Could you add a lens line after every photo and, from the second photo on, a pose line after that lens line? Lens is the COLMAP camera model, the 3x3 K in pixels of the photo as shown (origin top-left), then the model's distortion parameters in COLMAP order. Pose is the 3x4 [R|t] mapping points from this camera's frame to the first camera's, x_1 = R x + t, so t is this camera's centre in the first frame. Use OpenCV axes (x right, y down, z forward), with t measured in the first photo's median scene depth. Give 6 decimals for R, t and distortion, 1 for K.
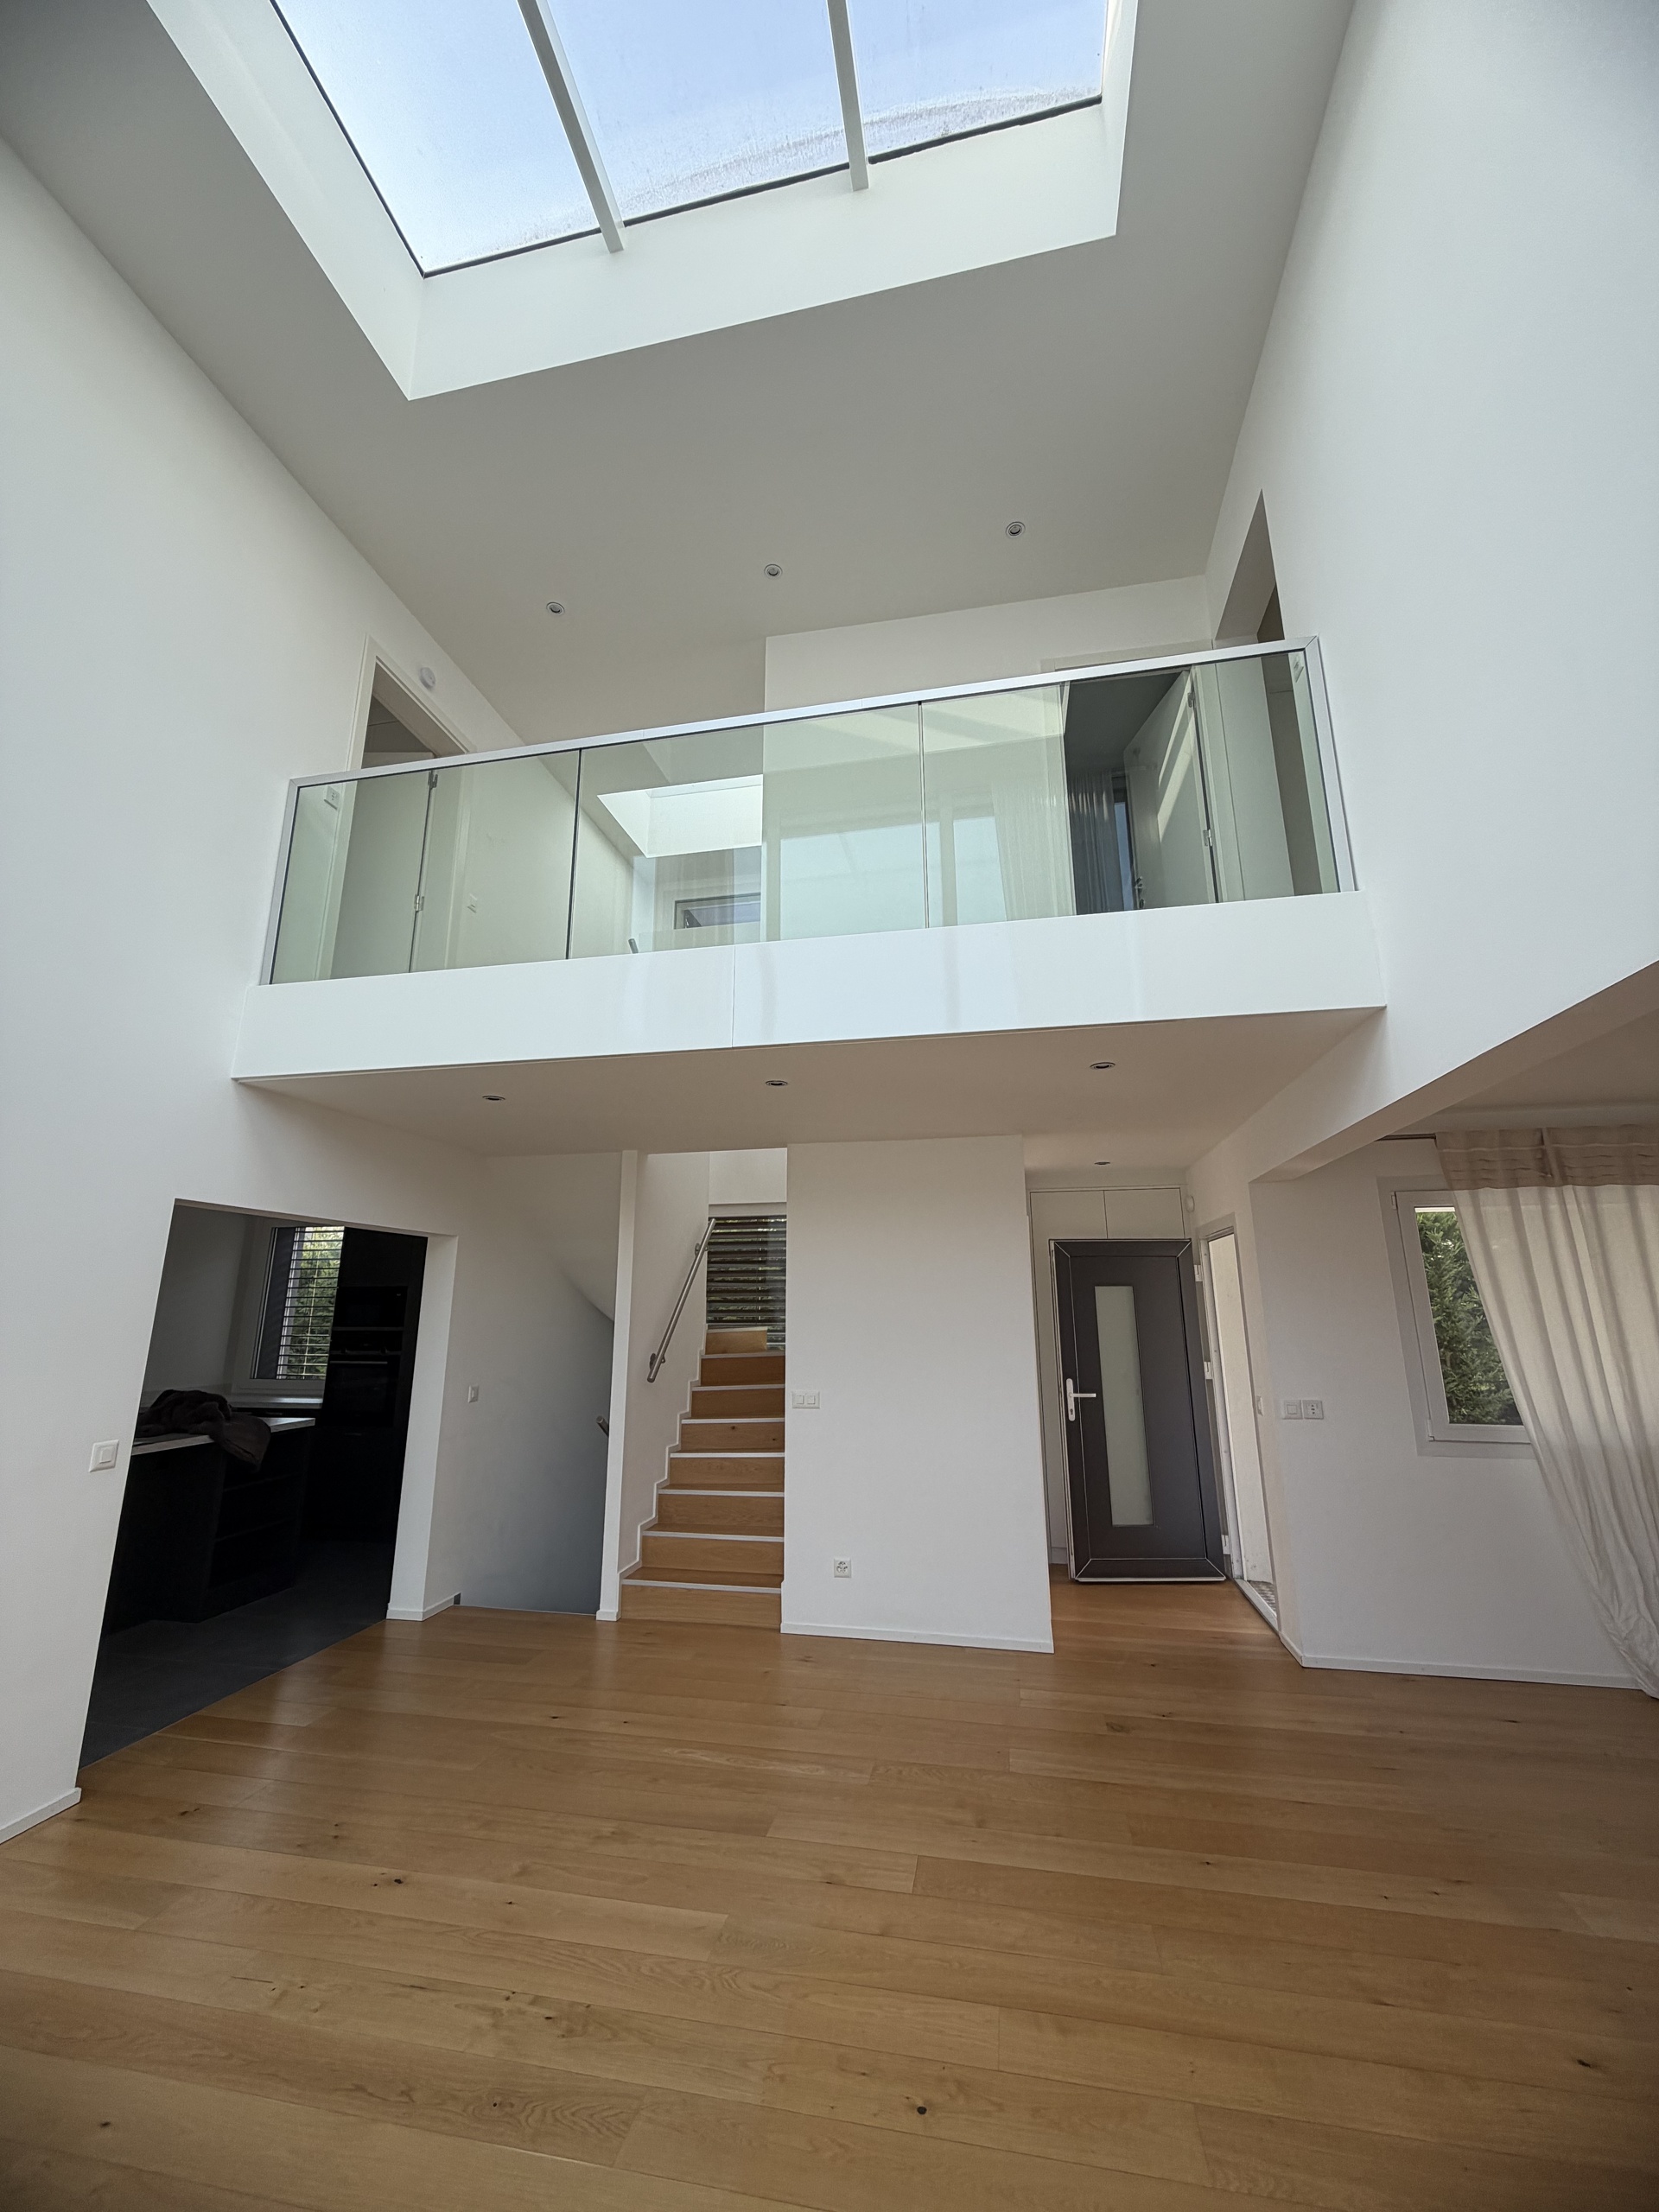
lens RADIAL K [[879.5, 0, 828.7], [0, 879.5, 1095.1], [0, 0, 1]] dist [-0.001262, 0.000428]
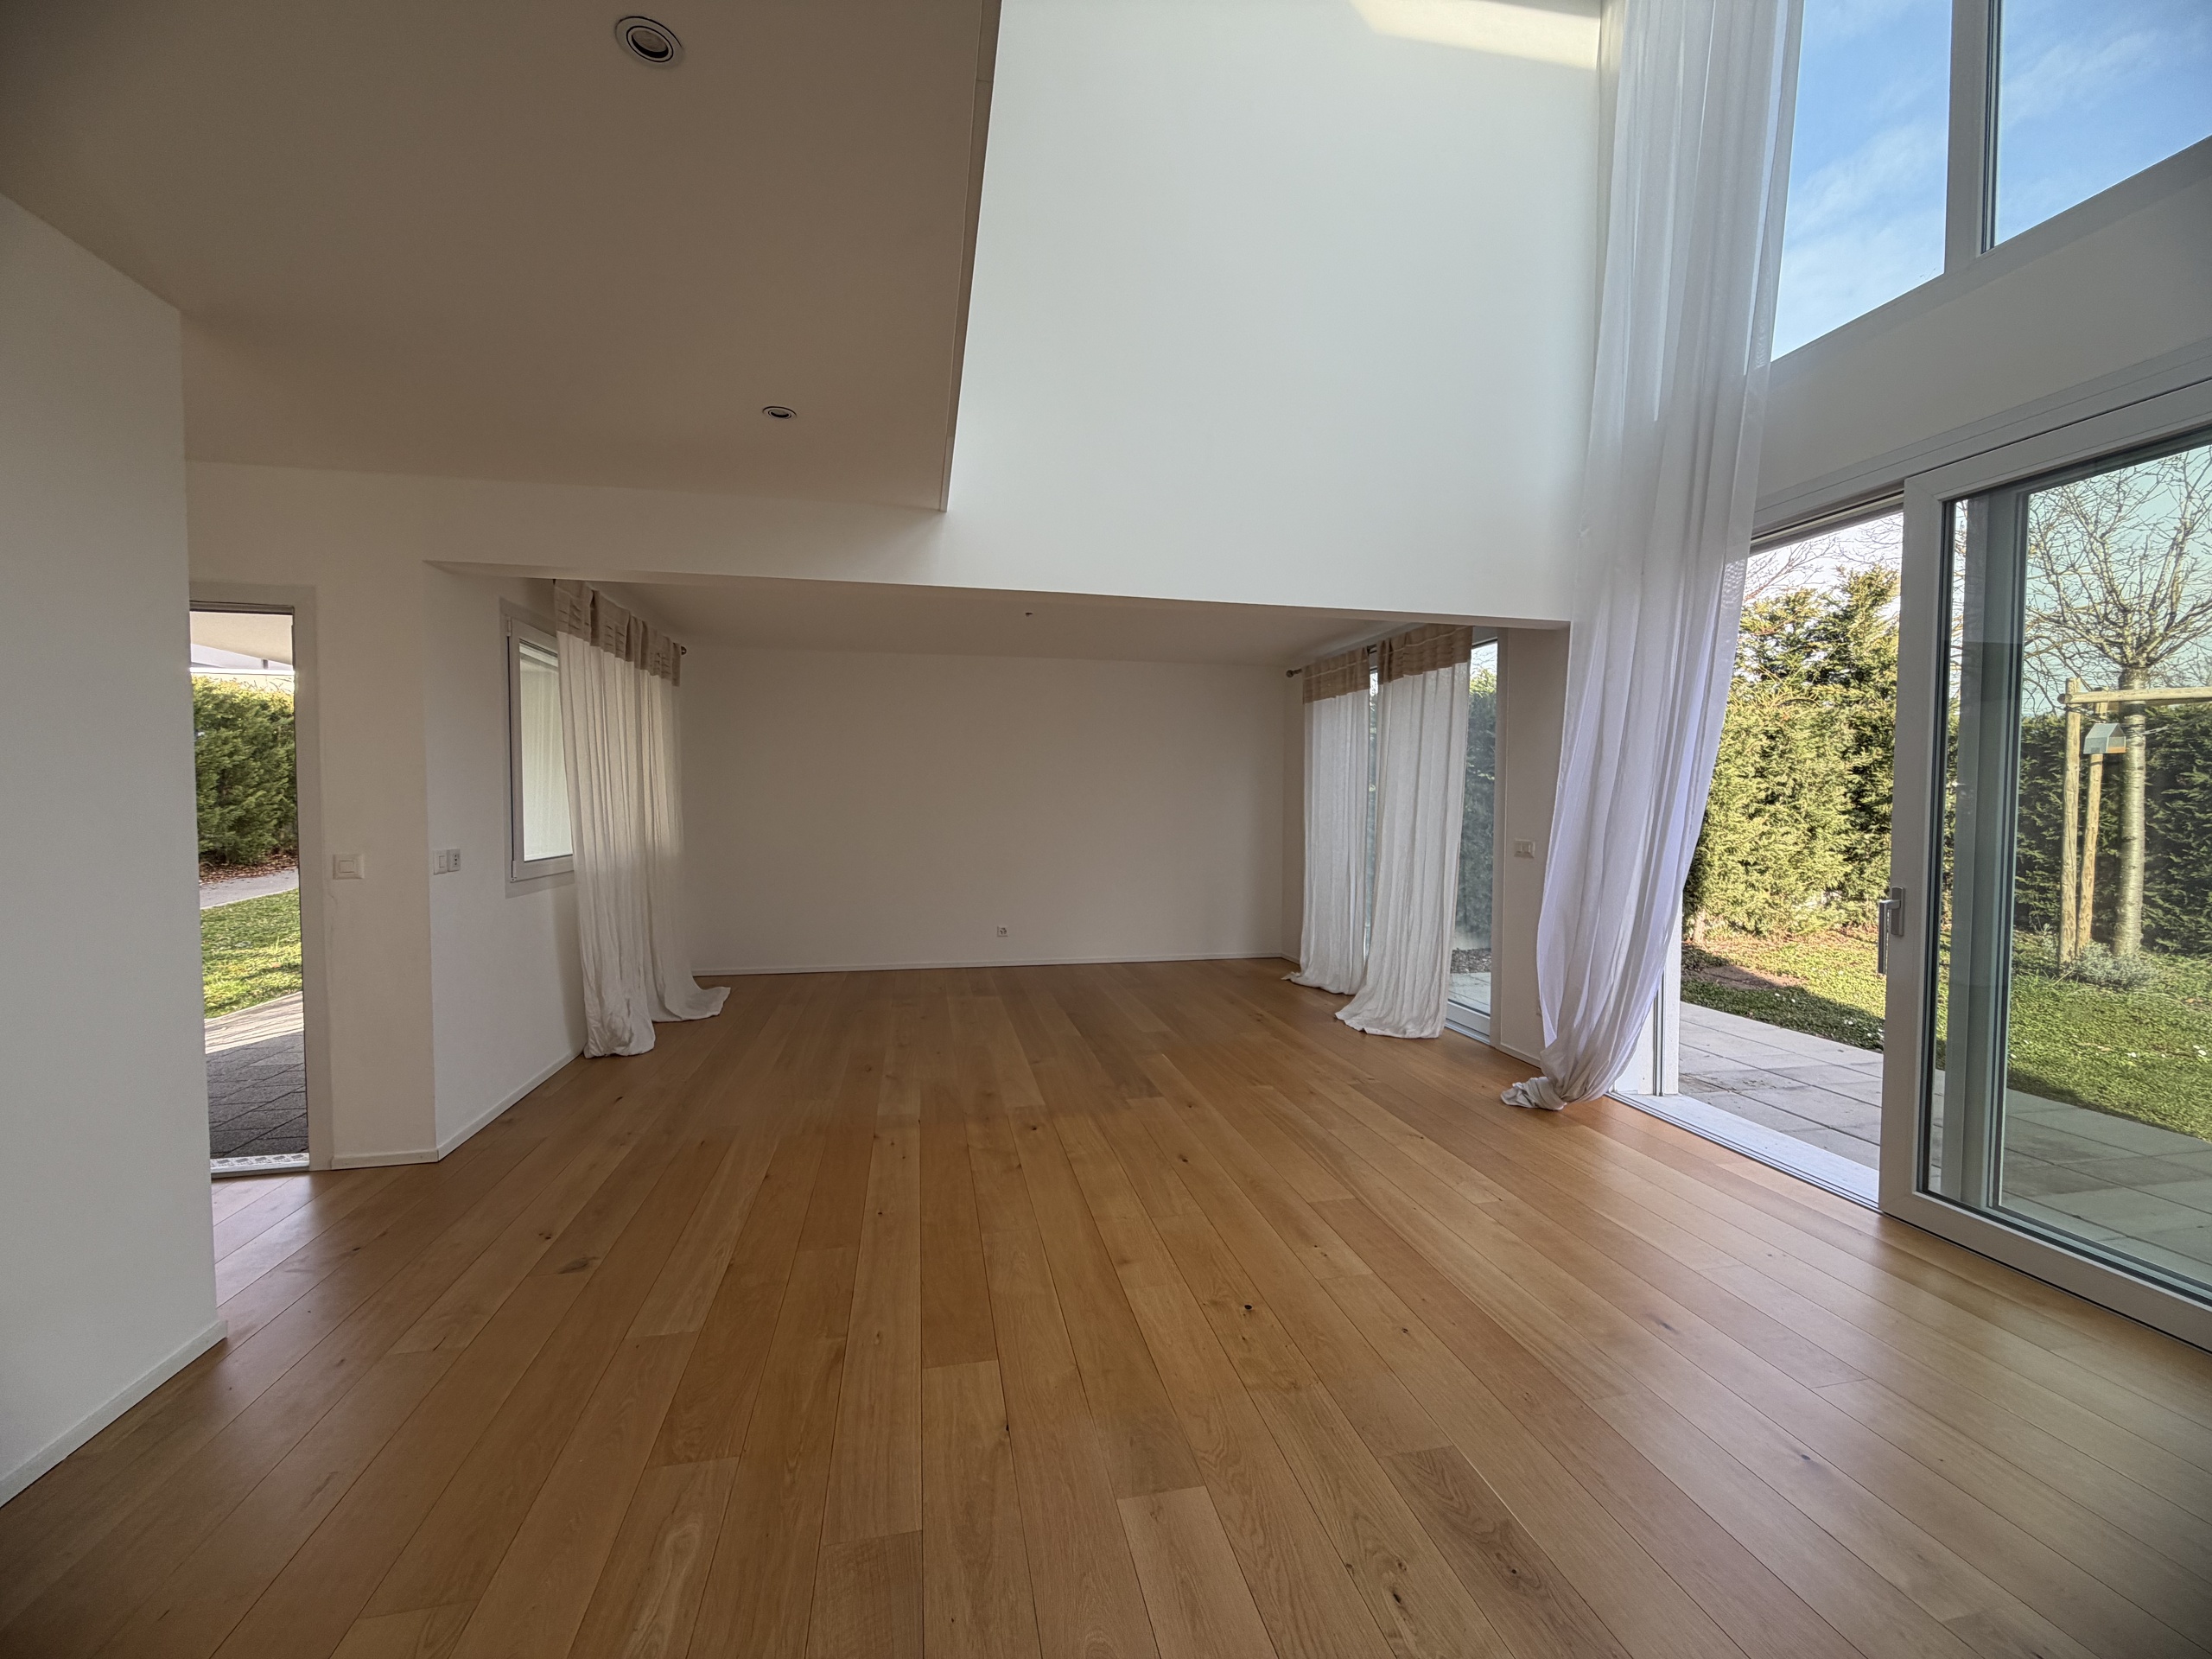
lens RADIAL K [[879.5, 0, 1100.6], [0, 879.5, 831.5], [0, 0, 1]] dist [-0.001262, 0.000428]
pose [[-0.395964, -0.029424, 0.917795, -0.474672], [-0.220960, 0.973172, -0.064130, 0.285237], [-0.891285, -0.228189, -0.391843, 0.896448]]
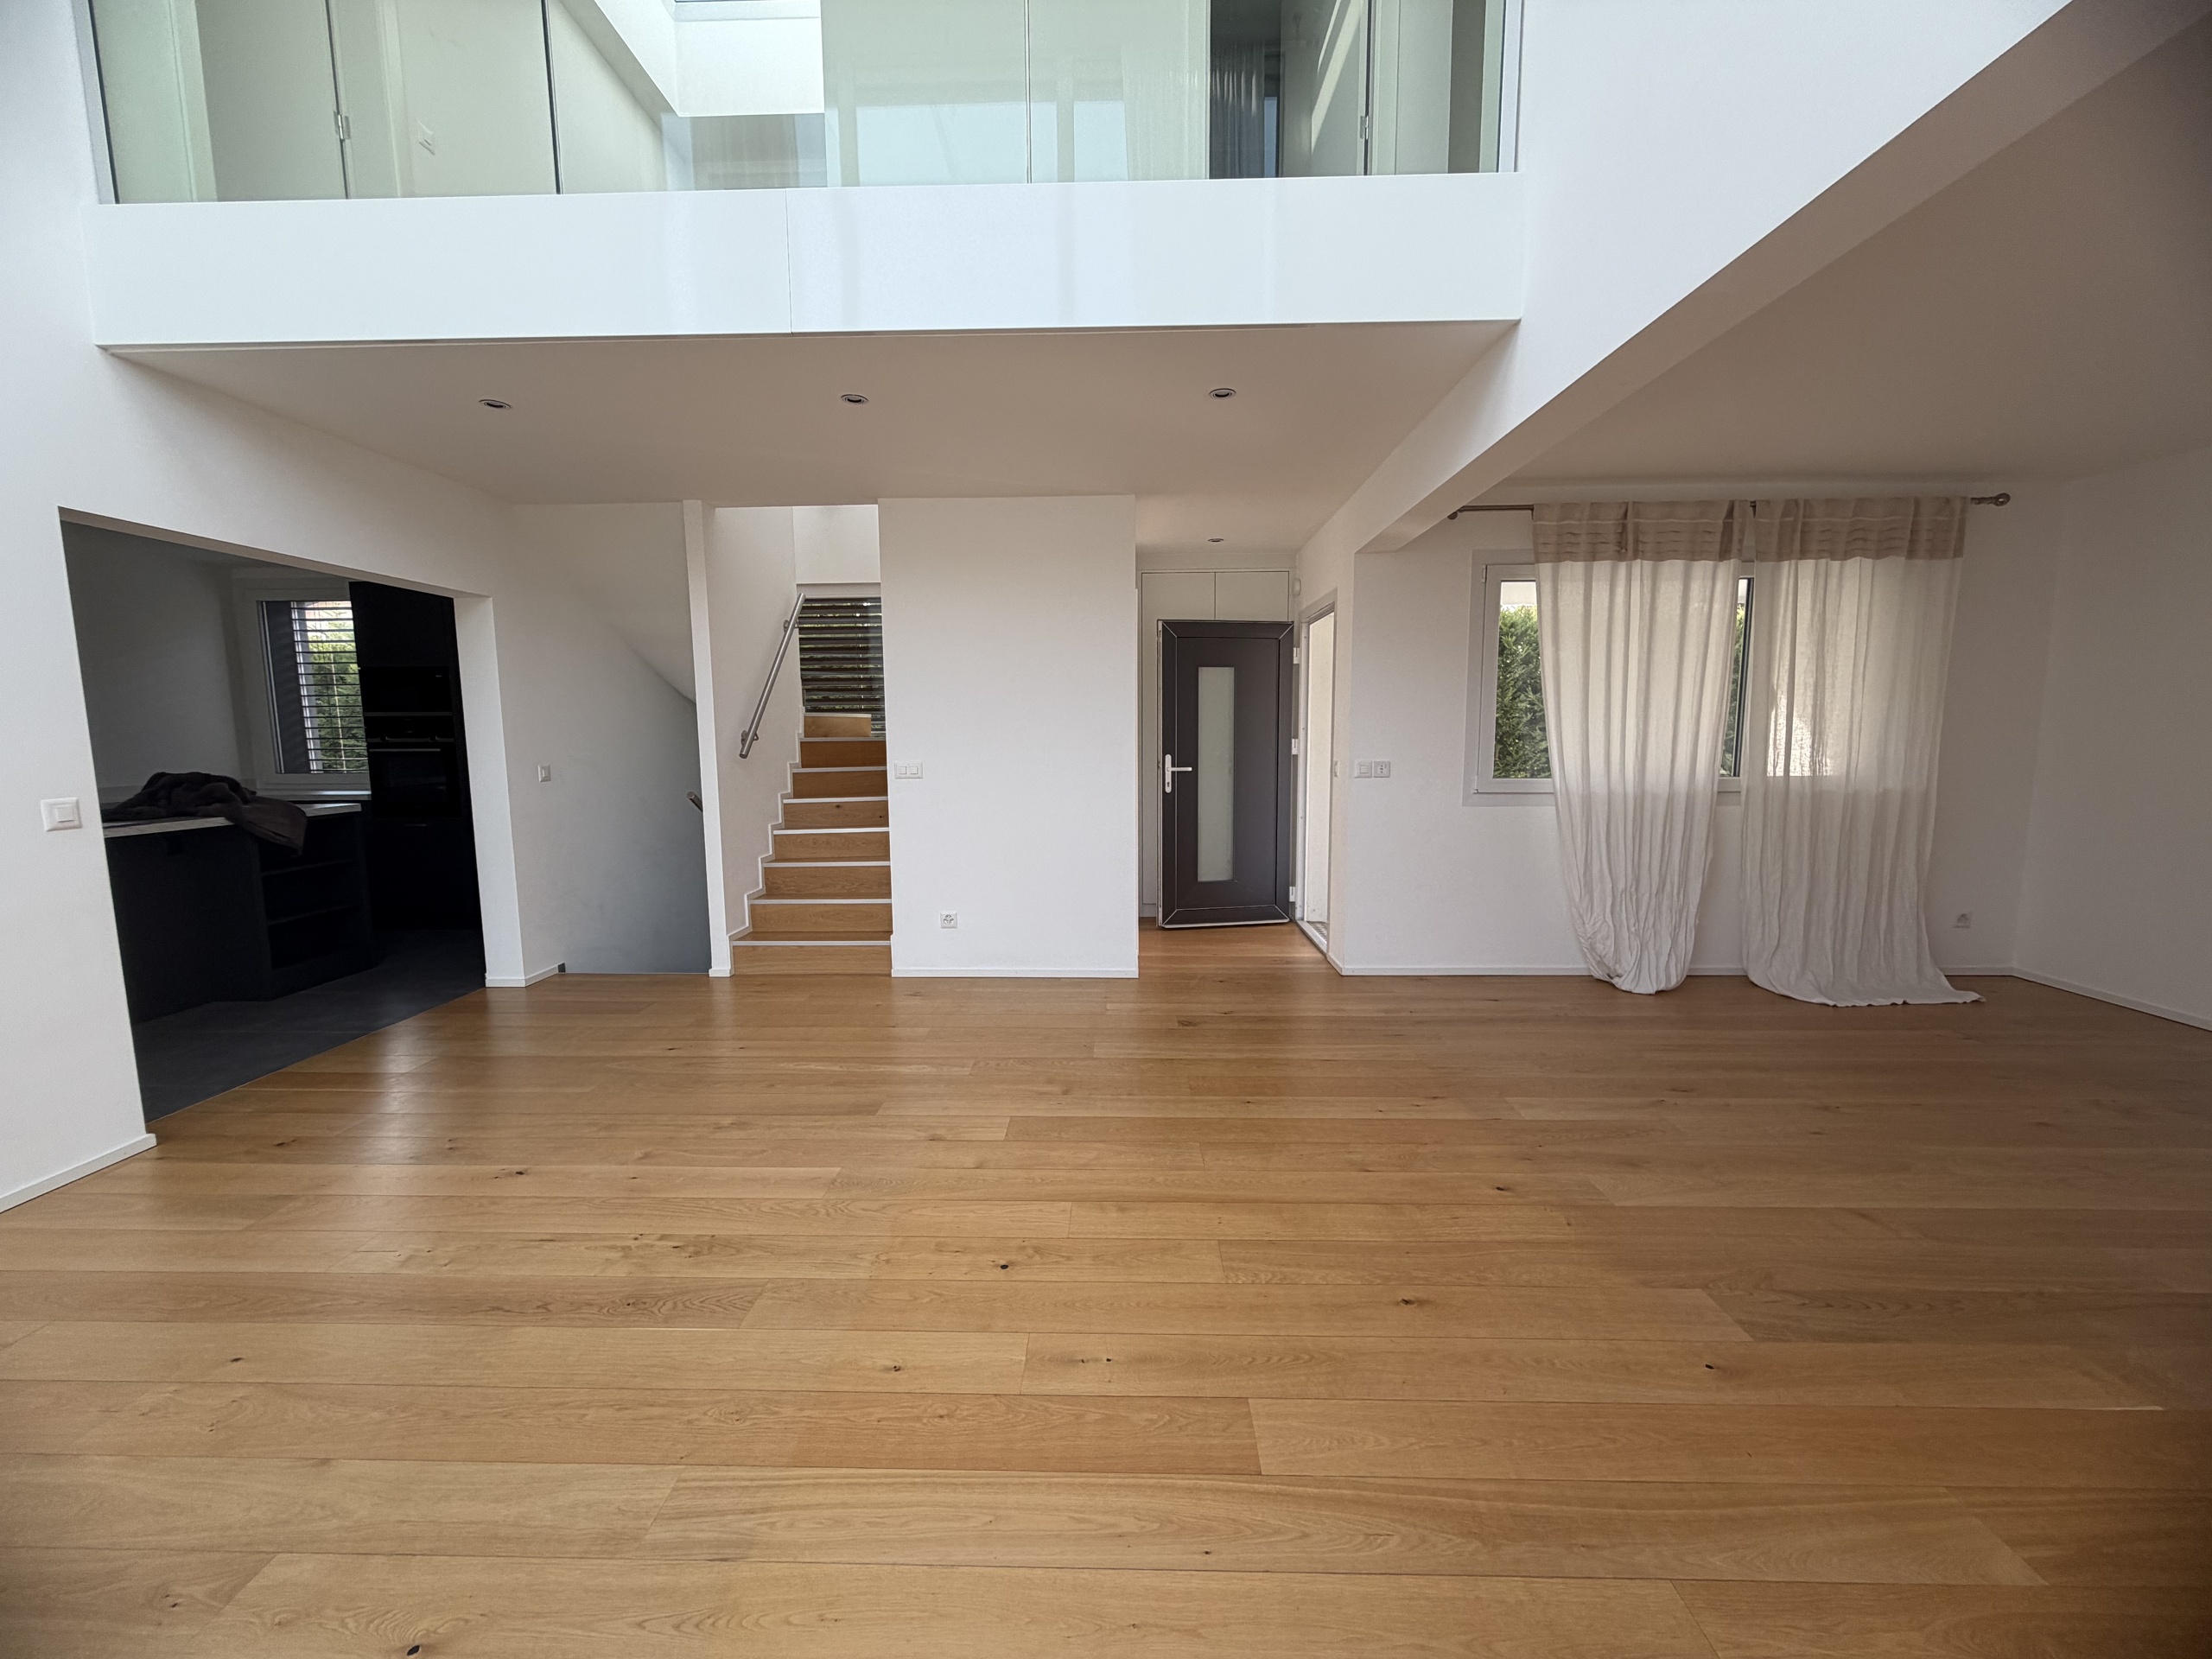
lens RADIAL K [[879.5, 0, 1103.2], [0, 879.5, 830.6], [0, 0, 1]] dist [-0.001262, 0.000428]
pose [[0.984557, -0.023544, 0.173476, 0.020393], [-0.037779, 0.938994, 0.341852, 0.076633], [-0.170941, -0.343126, 0.923604, 0.025468]]
